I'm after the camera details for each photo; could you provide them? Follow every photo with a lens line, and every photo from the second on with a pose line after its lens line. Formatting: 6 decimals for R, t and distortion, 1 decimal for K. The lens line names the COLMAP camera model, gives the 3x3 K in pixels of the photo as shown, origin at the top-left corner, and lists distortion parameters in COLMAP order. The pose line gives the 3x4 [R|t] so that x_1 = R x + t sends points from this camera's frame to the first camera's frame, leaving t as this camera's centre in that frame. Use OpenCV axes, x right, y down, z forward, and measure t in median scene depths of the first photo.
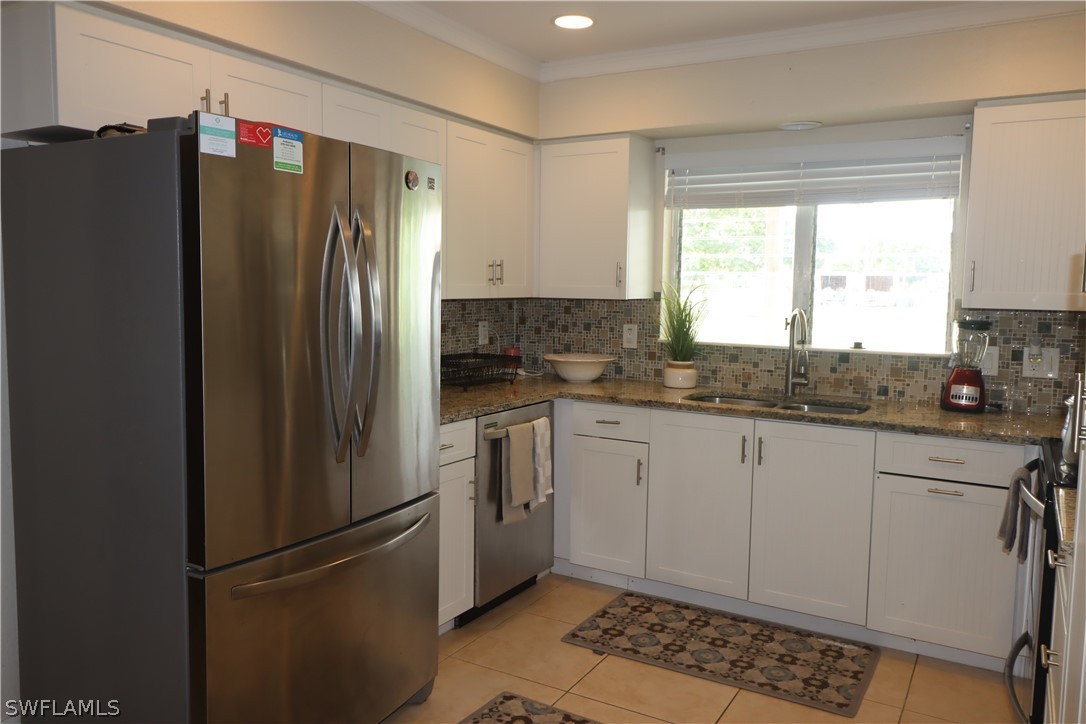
lens RADIAL K [[818.0, 0, 542.6], [0, 818.0, 363.2], [0, 0, 1]] dist [0.011505, -0.008497]
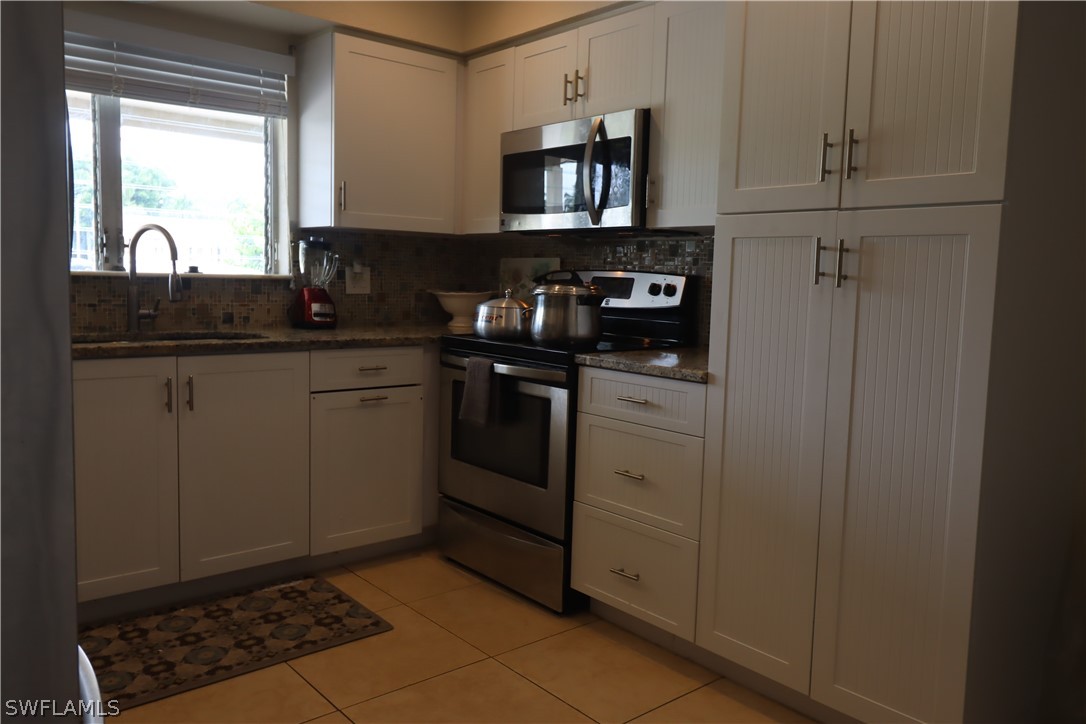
lens RADIAL K [[818.0, 0, 541.7], [0, 818.0, 356.4], [0, 0, 1]] dist [0.011505, -0.008497]
pose [[0.333399, -0.104437, 0.936983, -0.382372], [0.070211, 0.993836, 0.085792, 0.025060], [-0.940168, 0.037183, 0.338676, 0.398256]]
